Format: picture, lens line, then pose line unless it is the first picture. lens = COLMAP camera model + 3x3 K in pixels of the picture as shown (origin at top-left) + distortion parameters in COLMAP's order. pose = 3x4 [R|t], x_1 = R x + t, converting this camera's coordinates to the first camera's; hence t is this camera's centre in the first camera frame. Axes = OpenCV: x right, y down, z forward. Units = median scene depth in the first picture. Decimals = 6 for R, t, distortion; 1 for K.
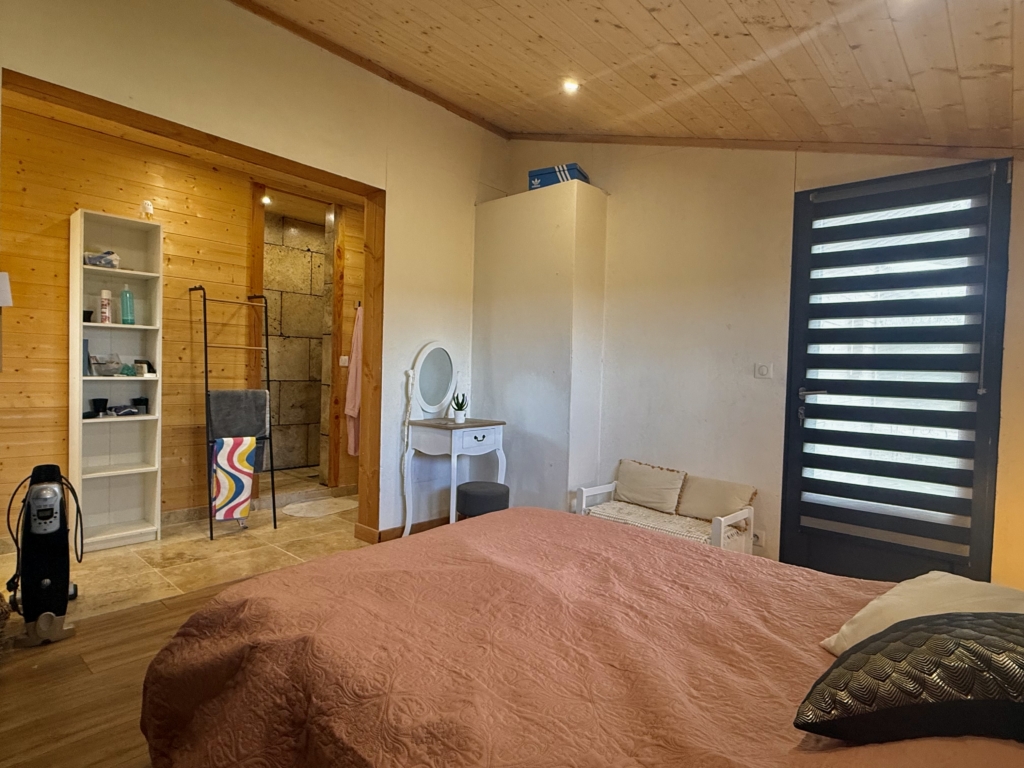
lens RADIAL K [[564.6, 0, 512.1], [0, 564.6, 385.4], [0, 0, 1]] dist [0.000134, -0.000249]
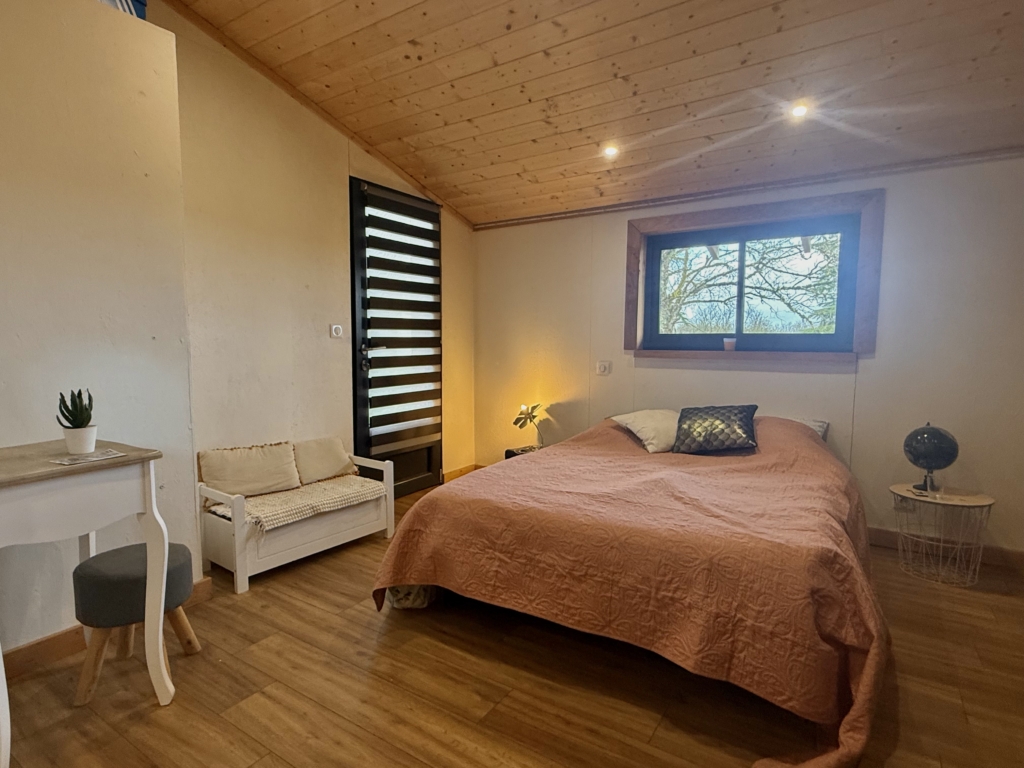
lens RADIAL K [[546.6, 0, 512.8], [0, 546.6, 382.5], [0, 0, 1]] dist [-0.000769, -0.000064]
pose [[-0.143547, -0.110946, 0.983405, -0.702004], [0.027850, 0.992850, 0.116077, -0.042314], [-0.989252, 0.044050, -0.139431, 0.851483]]
